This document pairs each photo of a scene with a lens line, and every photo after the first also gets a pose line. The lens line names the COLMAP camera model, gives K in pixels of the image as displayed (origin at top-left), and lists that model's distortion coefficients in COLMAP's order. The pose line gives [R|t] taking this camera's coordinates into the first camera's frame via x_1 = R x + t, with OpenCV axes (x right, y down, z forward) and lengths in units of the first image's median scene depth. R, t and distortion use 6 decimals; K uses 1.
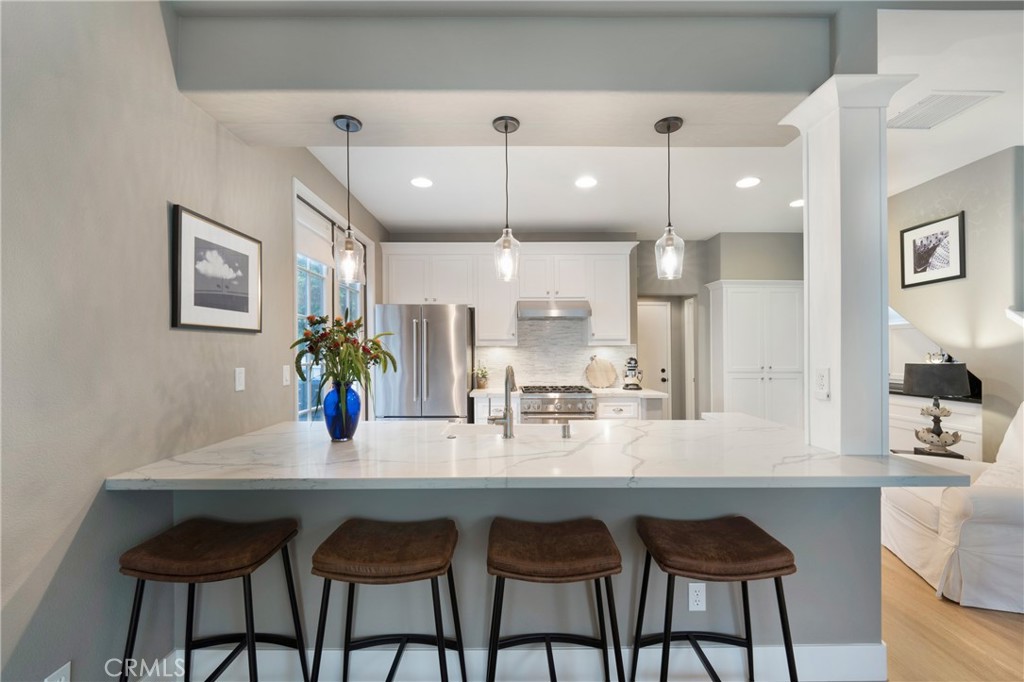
lens RADIAL K [[411.6, 0, 512.3], [0, 411.6, 350.6], [0, 0, 1]] dist [-0.003131, -0.001869]
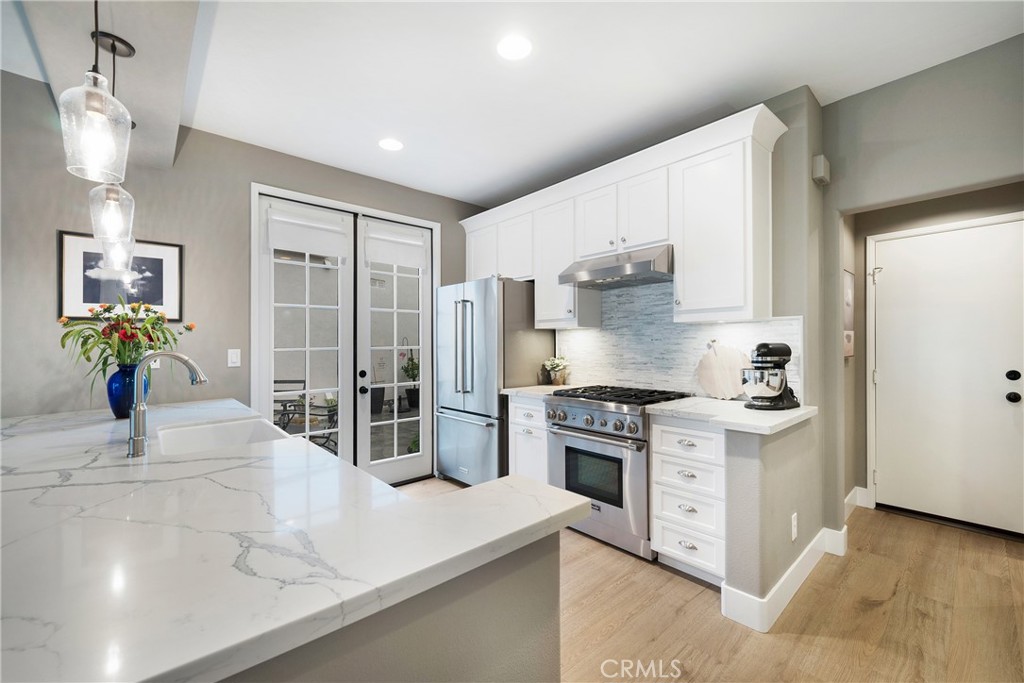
lens RADIAL K [[411.6, 0, 498.9], [0, 411.6, 341.4], [0, 0, 1]] dist [-0.003131, -0.001869]
pose [[0.661042, -0.006109, -0.750324, 0.935001], [0.008313, 0.999965, -0.000817, 0.024693], [0.750303, -0.005697, 0.661070, 0.931640]]
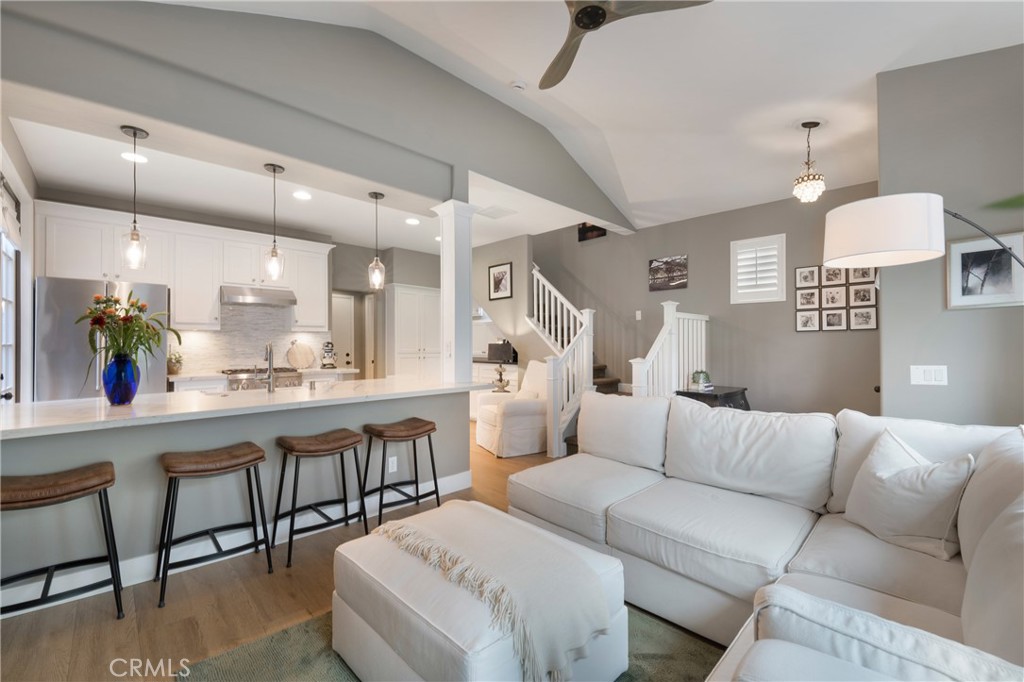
lens RADIAL K [[411.6, 0, 503.4], [0, 411.6, 344.3], [0, 0, 1]] dist [-0.003131, -0.001869]
pose [[0.721322, -0.003104, 0.692593, -0.344380], [-0.002192, 0.999975, 0.006764, 0.031737], [-0.692596, -0.006397, 0.721297, -0.502842]]
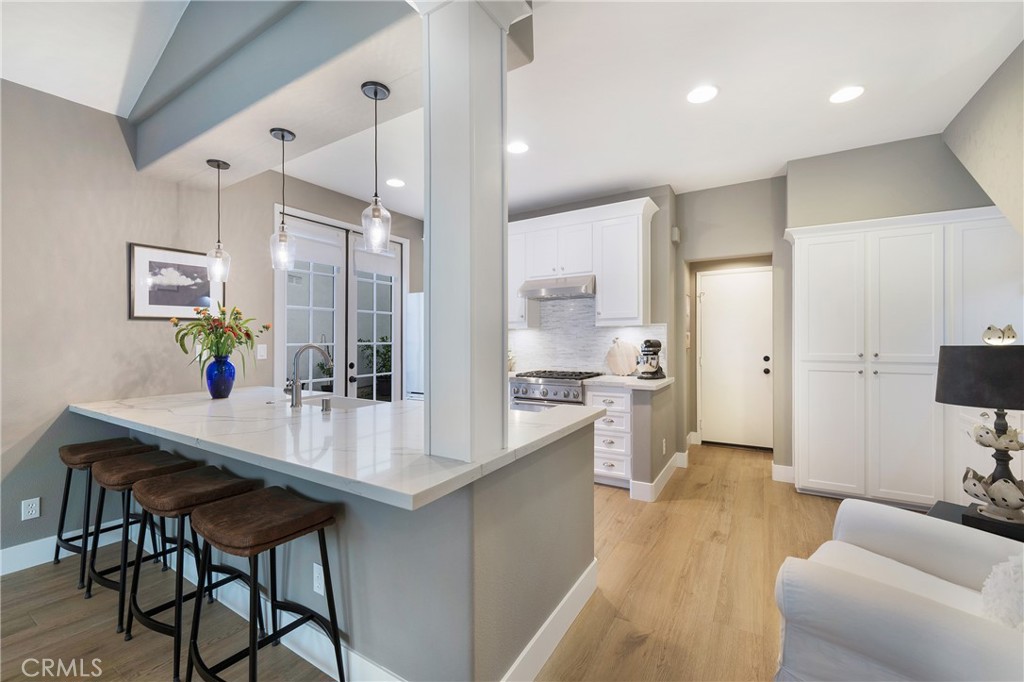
lens RADIAL K [[411.6, 0, 501.3], [0, 411.6, 337.2], [0, 0, 1]] dist [-0.003131, -0.001869]
pose [[0.852268, -0.006373, -0.523066, 0.979811], [0.006530, 0.999977, -0.001545, 0.021811], [0.523064, -0.002099, 0.852291, 0.300765]]
